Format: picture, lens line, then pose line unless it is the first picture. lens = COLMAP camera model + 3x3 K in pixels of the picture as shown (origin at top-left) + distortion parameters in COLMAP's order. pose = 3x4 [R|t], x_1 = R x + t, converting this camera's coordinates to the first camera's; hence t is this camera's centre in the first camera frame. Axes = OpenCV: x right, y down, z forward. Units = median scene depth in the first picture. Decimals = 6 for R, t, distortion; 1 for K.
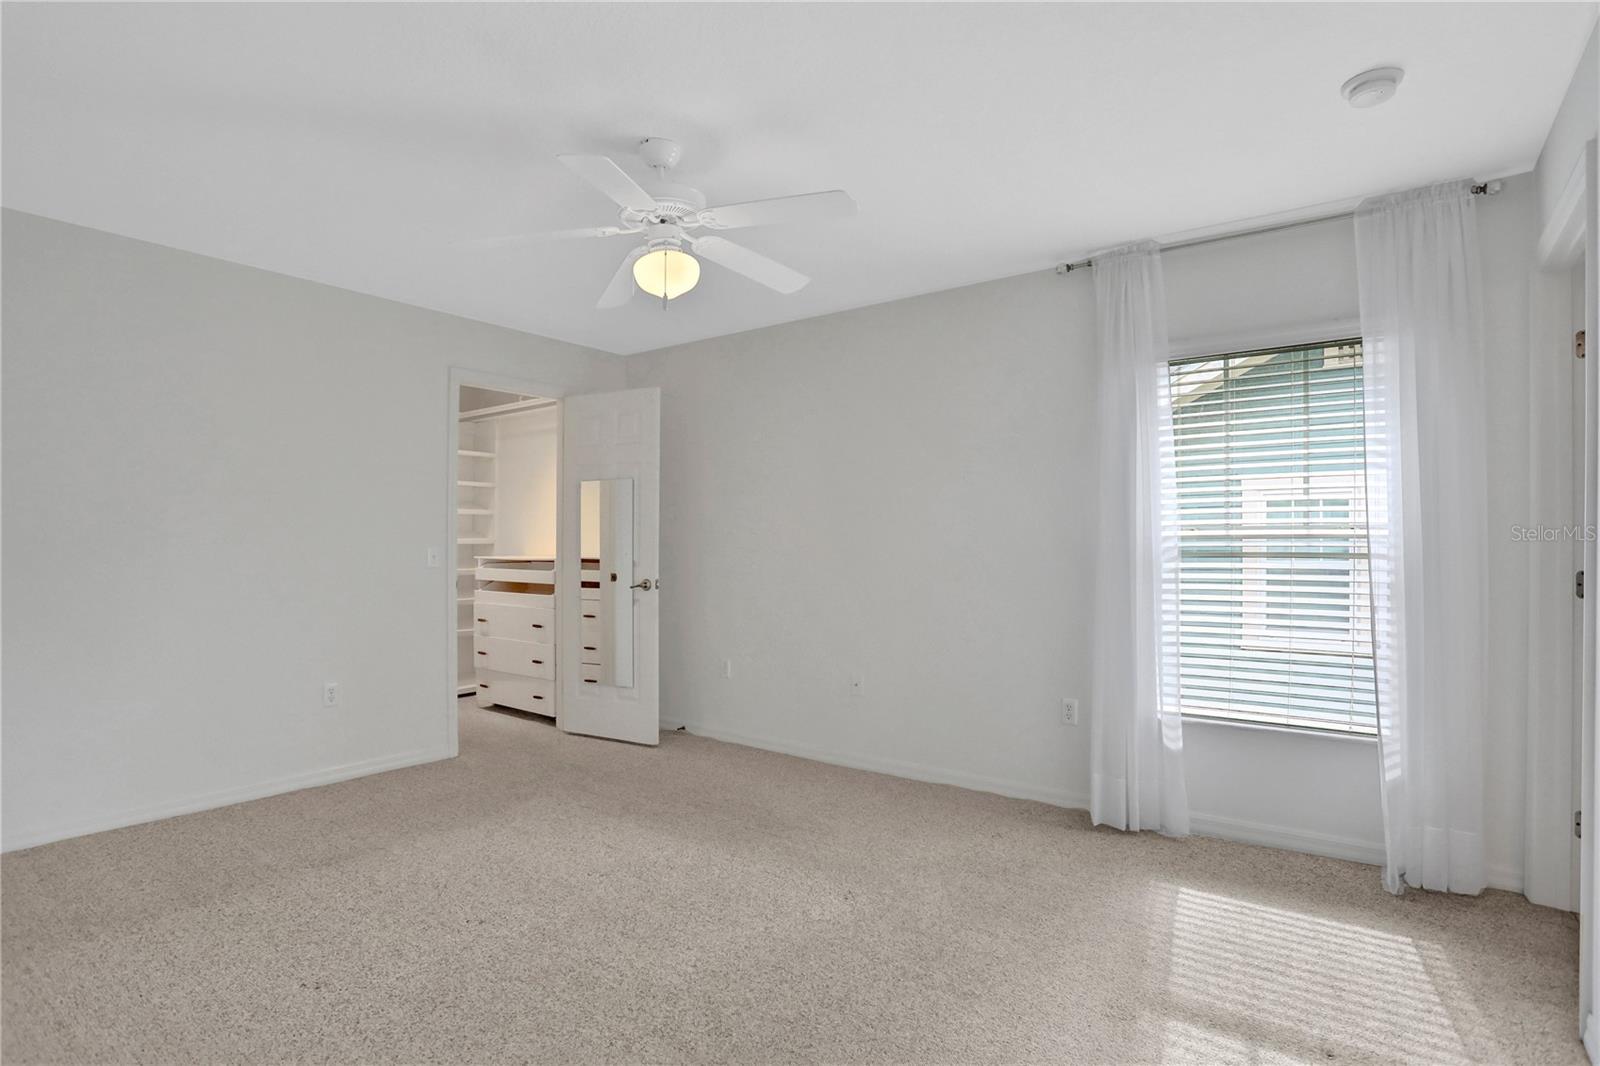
lens RADIAL K [[773.0, 0, 804.7], [0, 773.0, 550.0], [0, 0, 1]] dist [-0.058153, 0.000445]
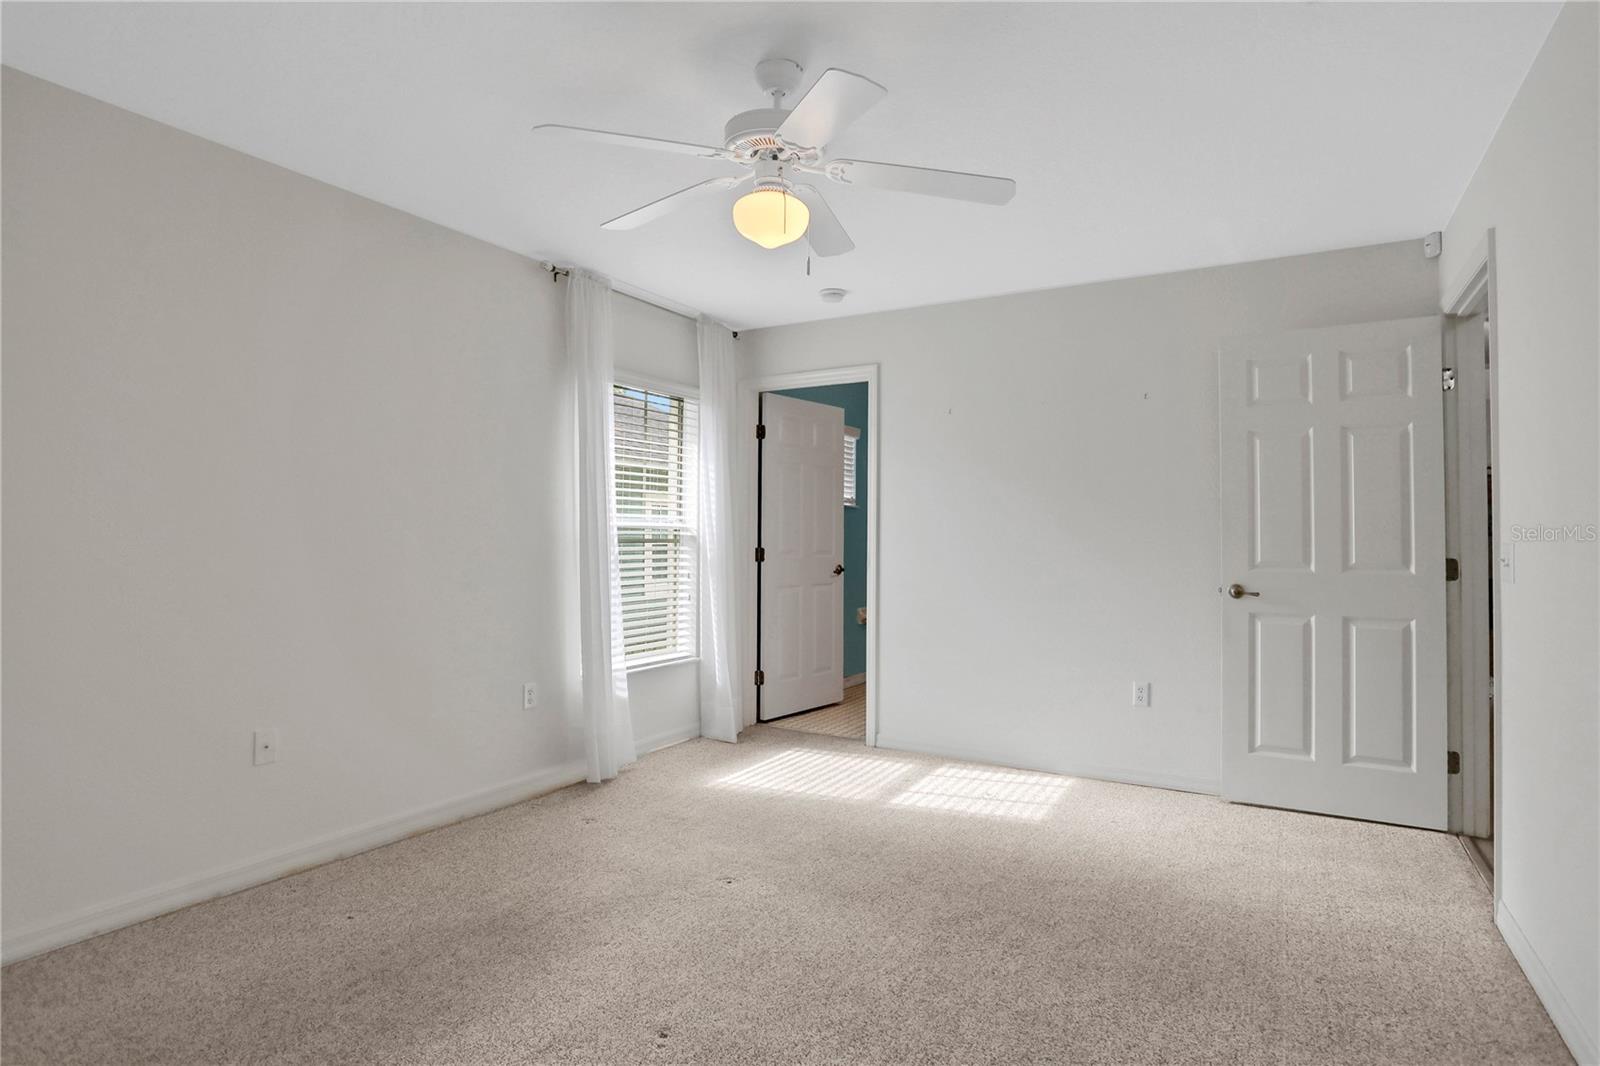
lens RADIAL K [[784.7, 0, 828.7], [0, 784.7, 512.2], [0, 0, 1]] dist [-0.064328, 0.000553]
pose [[-0.099153, 0.026299, 0.994725, -0.975917], [-0.002906, 0.999639, -0.026718, -0.009617], [-0.995068, -0.005540, -0.099041, 0.952872]]
